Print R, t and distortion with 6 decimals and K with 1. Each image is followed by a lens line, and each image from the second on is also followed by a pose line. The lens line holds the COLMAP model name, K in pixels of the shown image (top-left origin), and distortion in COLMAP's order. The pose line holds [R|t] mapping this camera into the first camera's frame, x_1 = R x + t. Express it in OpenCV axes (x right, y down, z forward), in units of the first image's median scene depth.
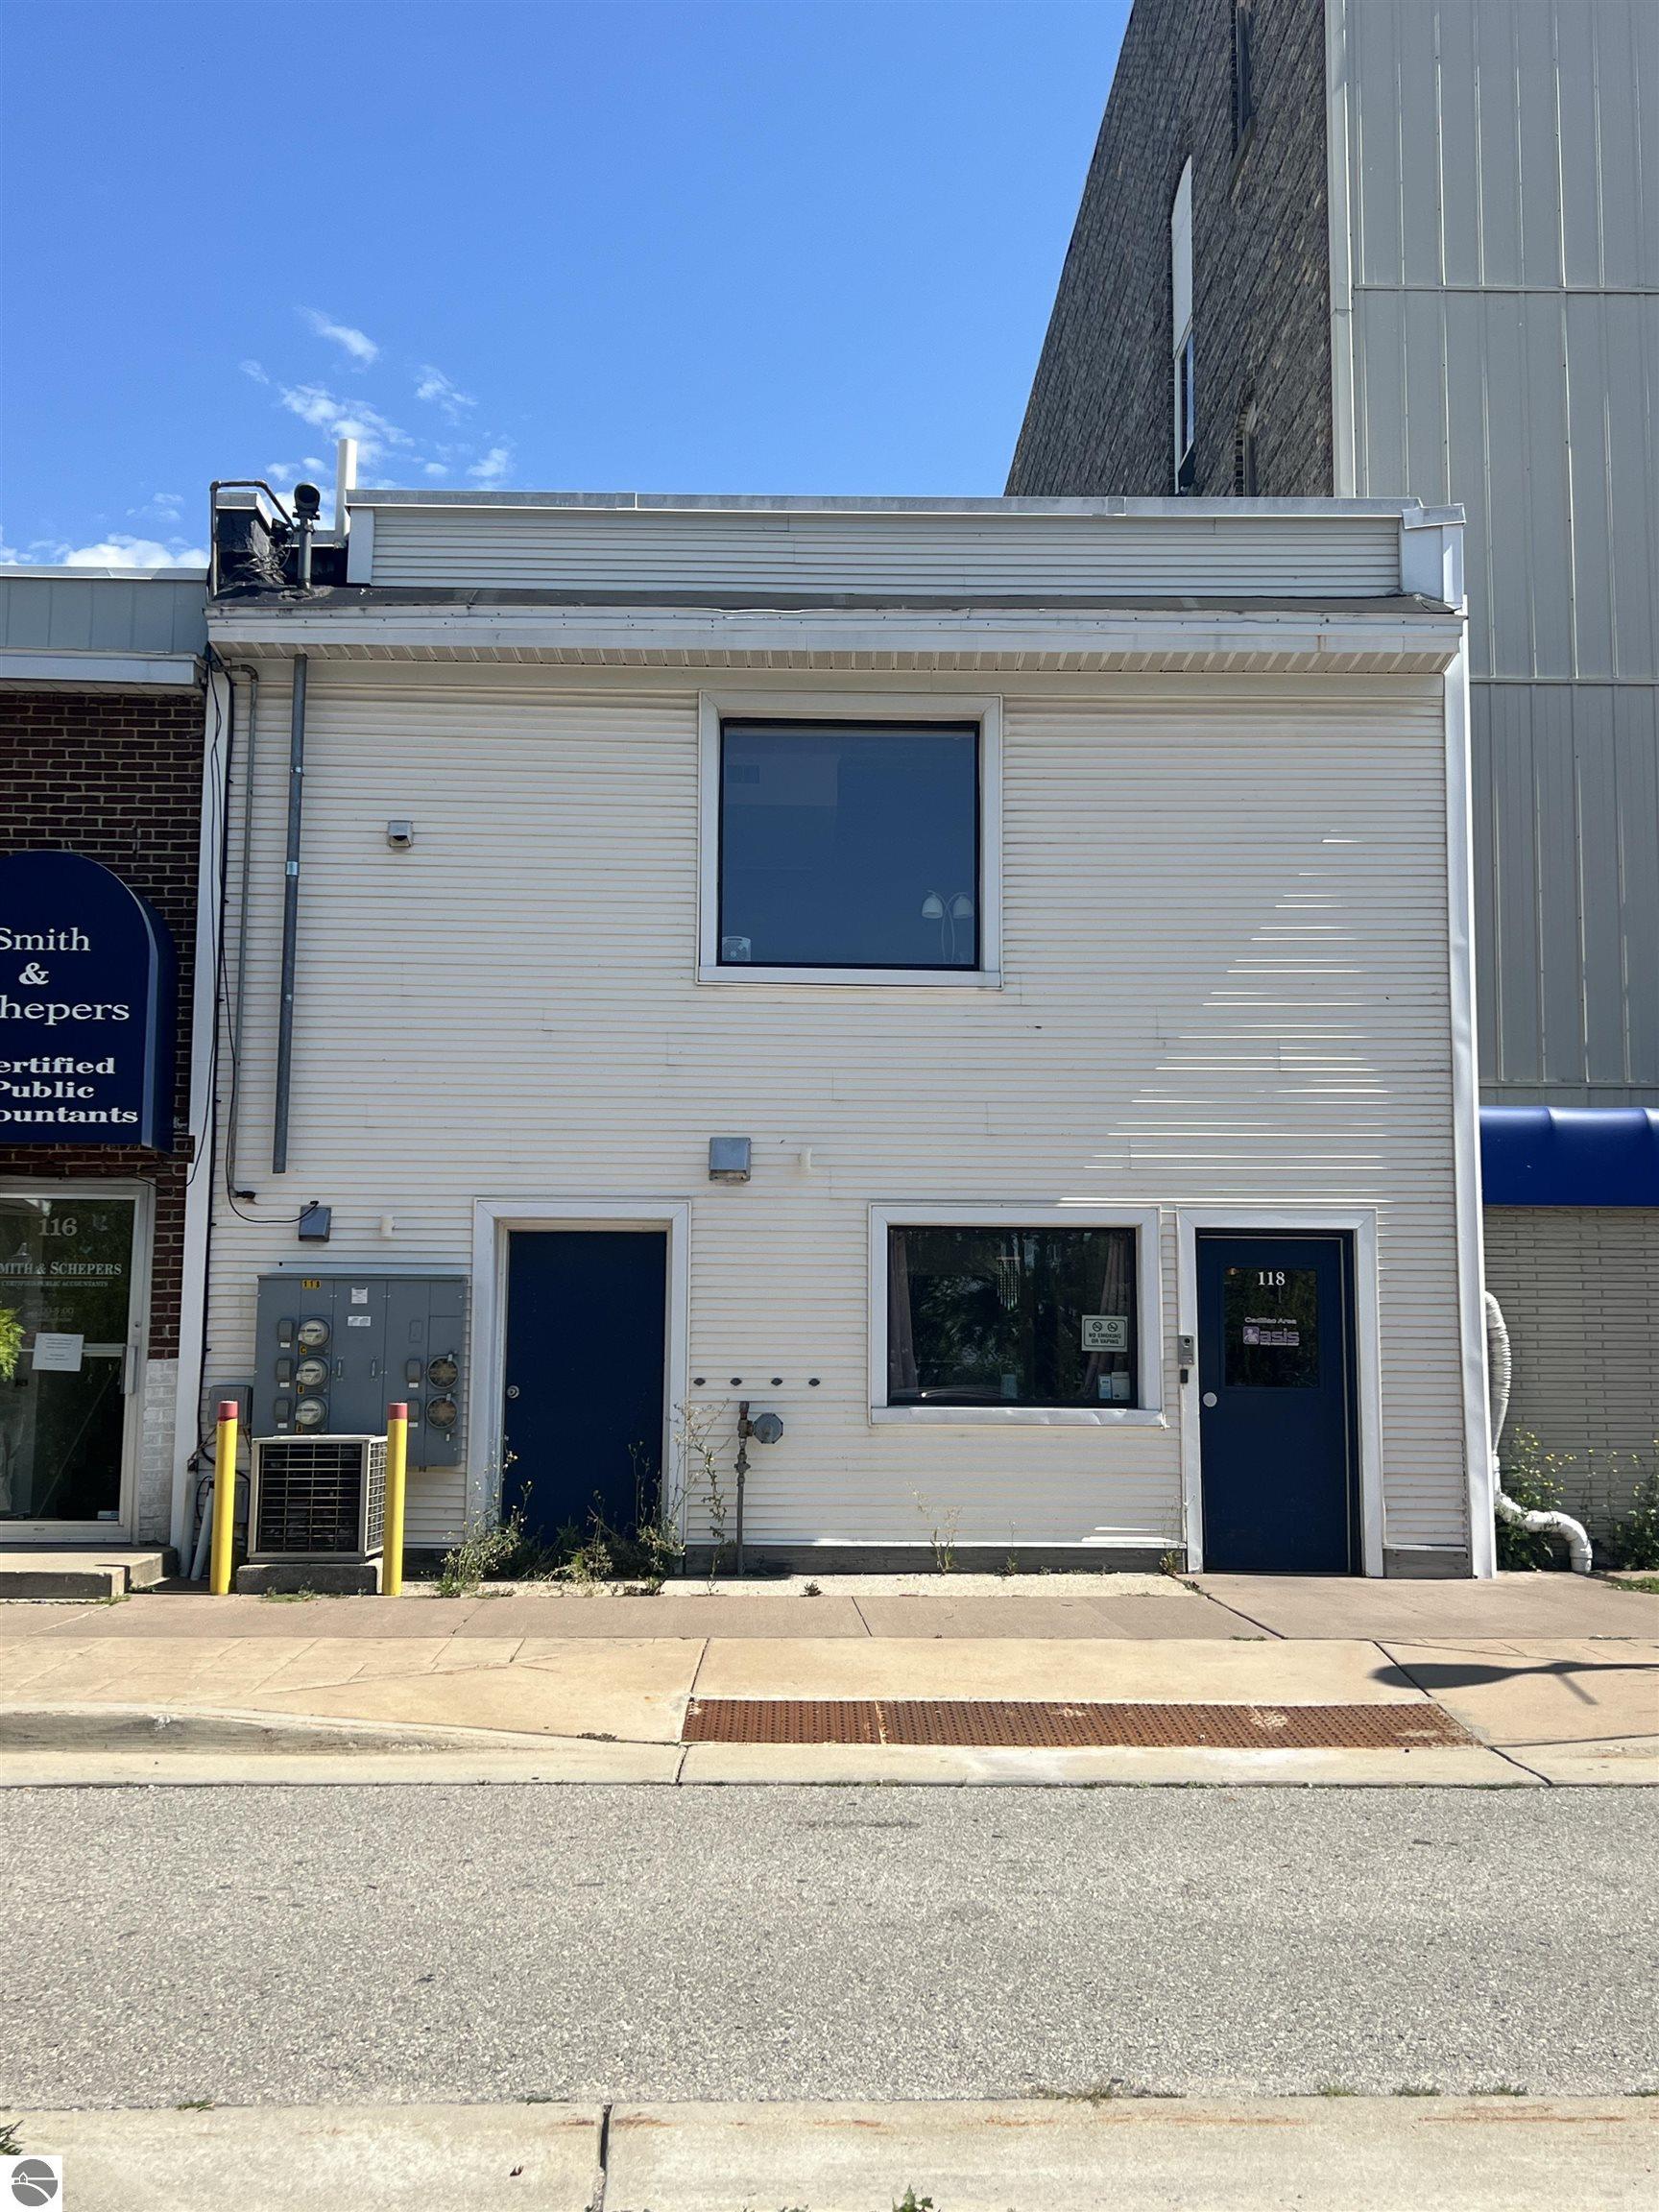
lens RADIAL K [[2146.4, 0, 829.5], [0, 2146.4, 1106.0], [0, 0, 1]] dist [0.152219, -0.361197]
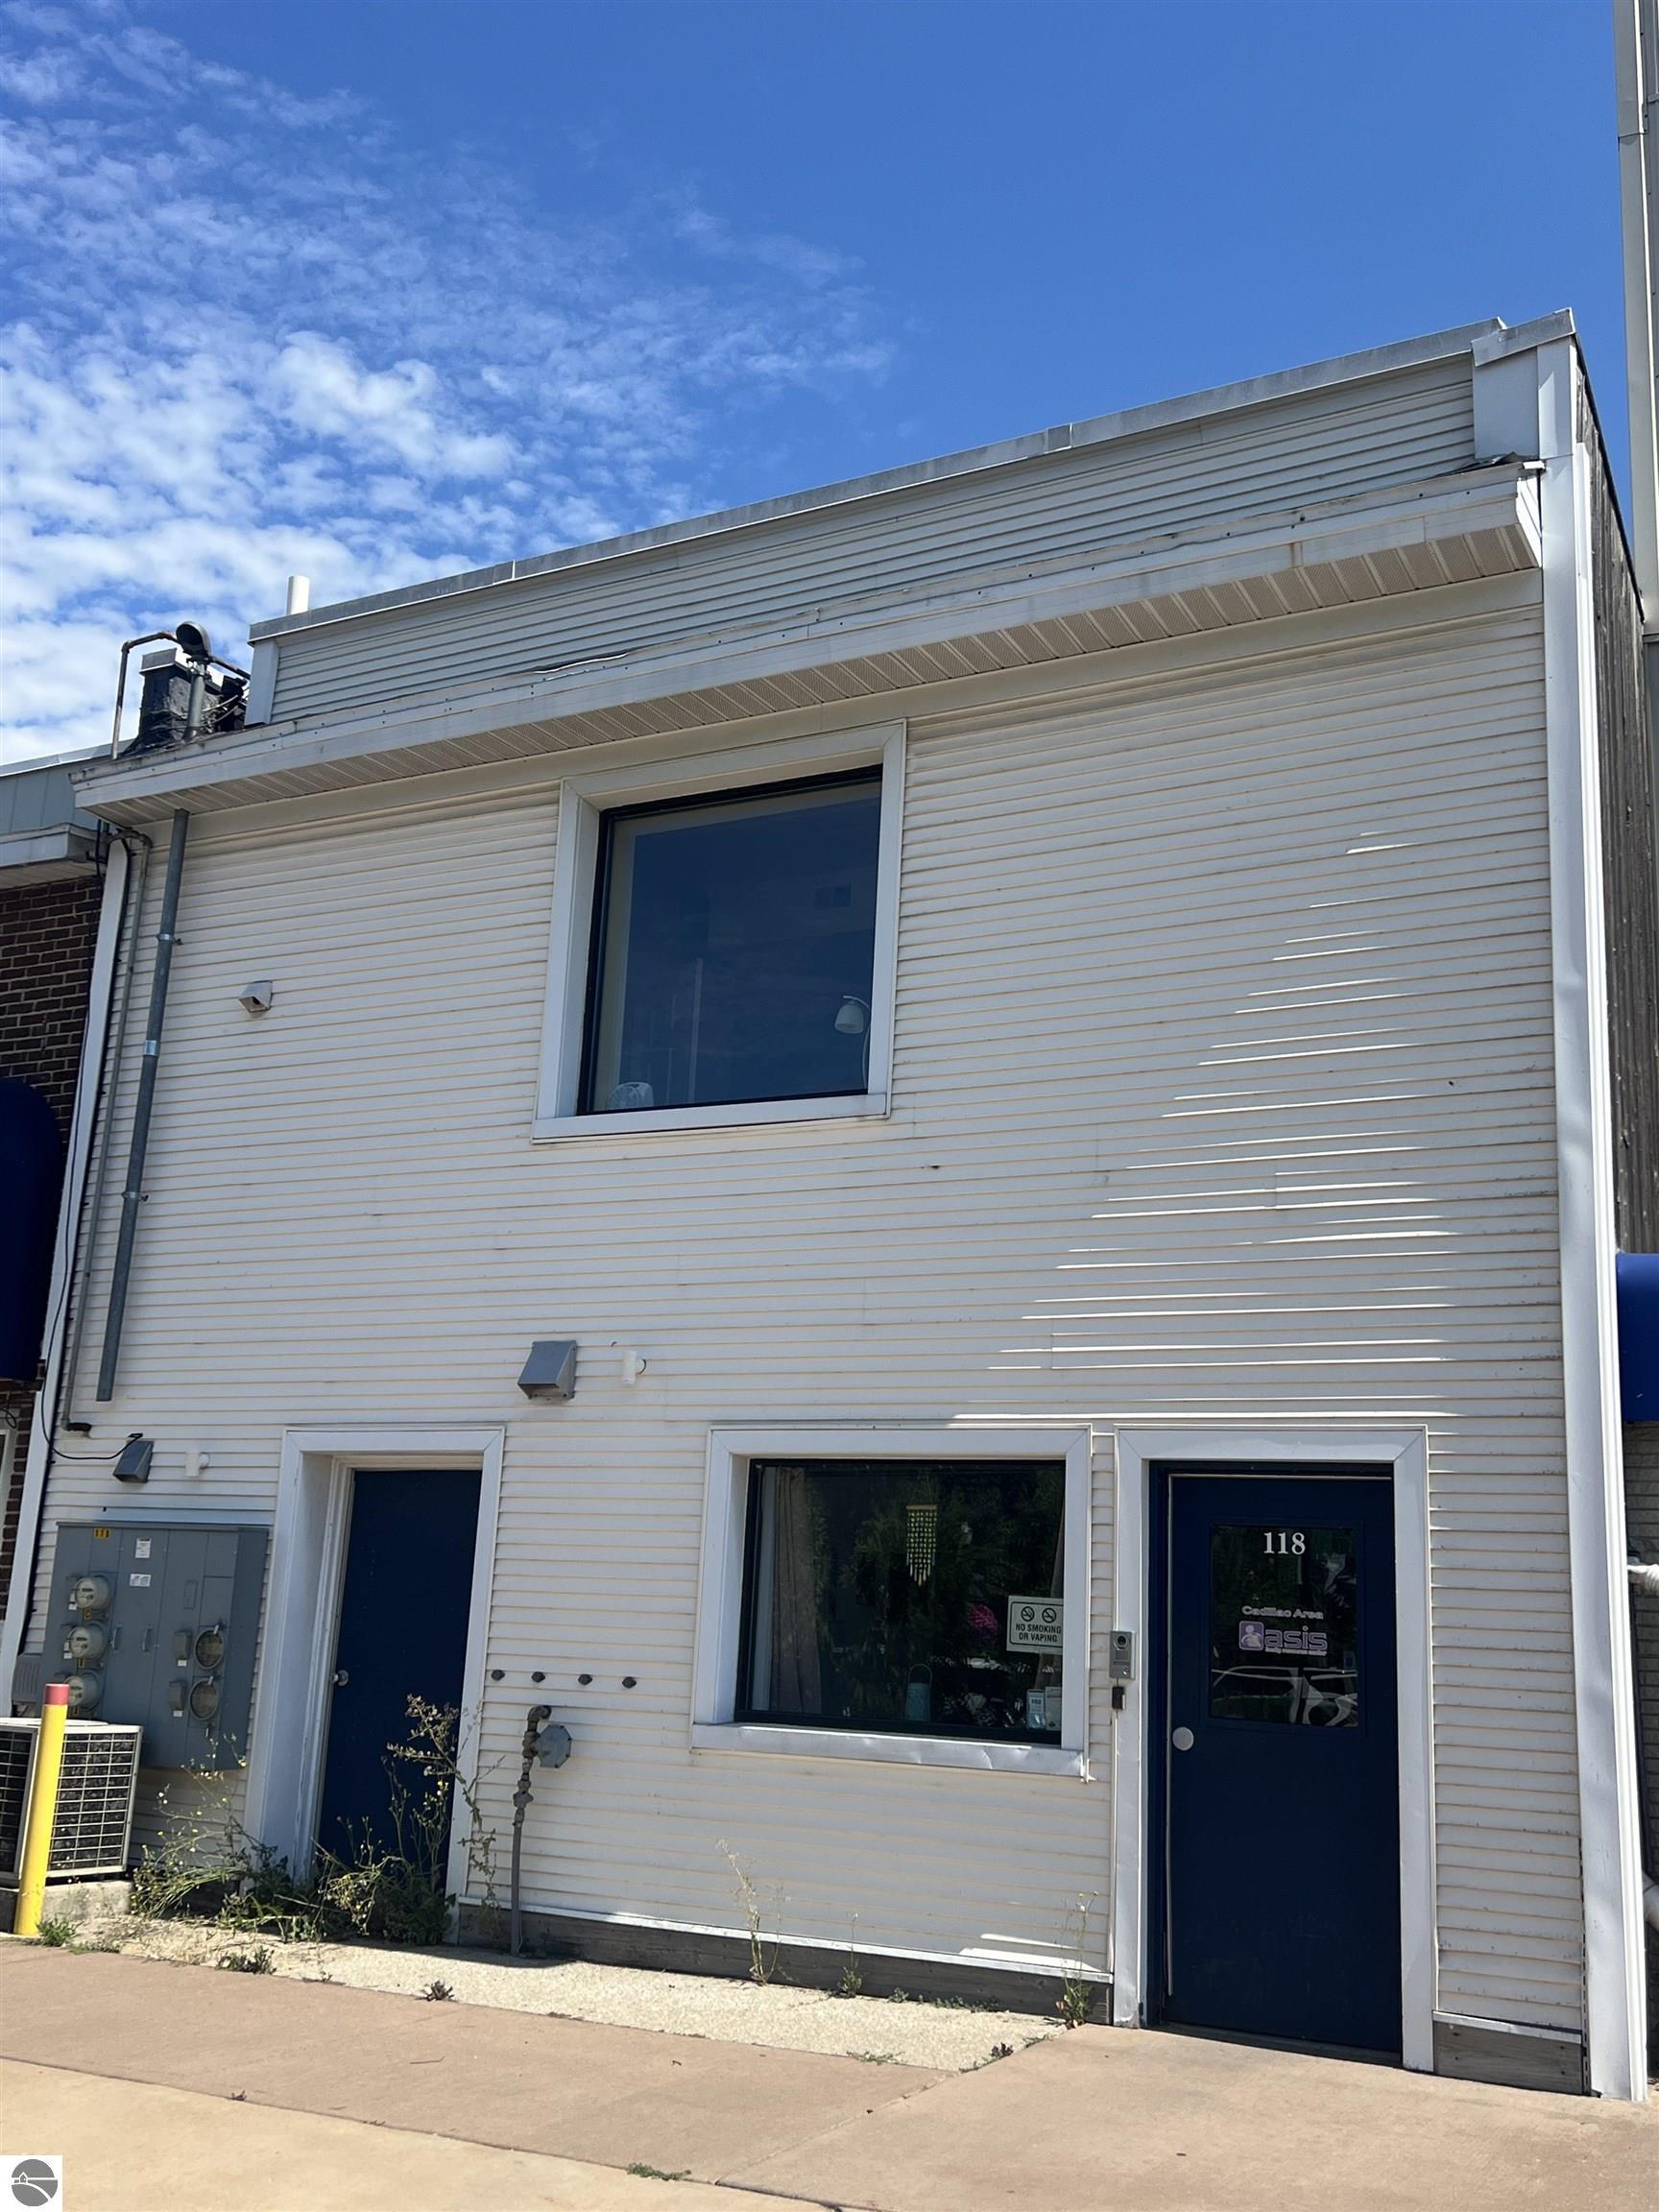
lens RADIAL K [[2146.4, 0, 829.5], [0, 2146.4, 1106.0], [0, 0, 1]] dist [0.152219, -0.361197]
pose [[0.866692, -0.085548, -0.491453, 0.413794], [0.019617, 0.990268, -0.137782, 0.038978], [0.498458, 0.109774, 0.859936, 0.386982]]
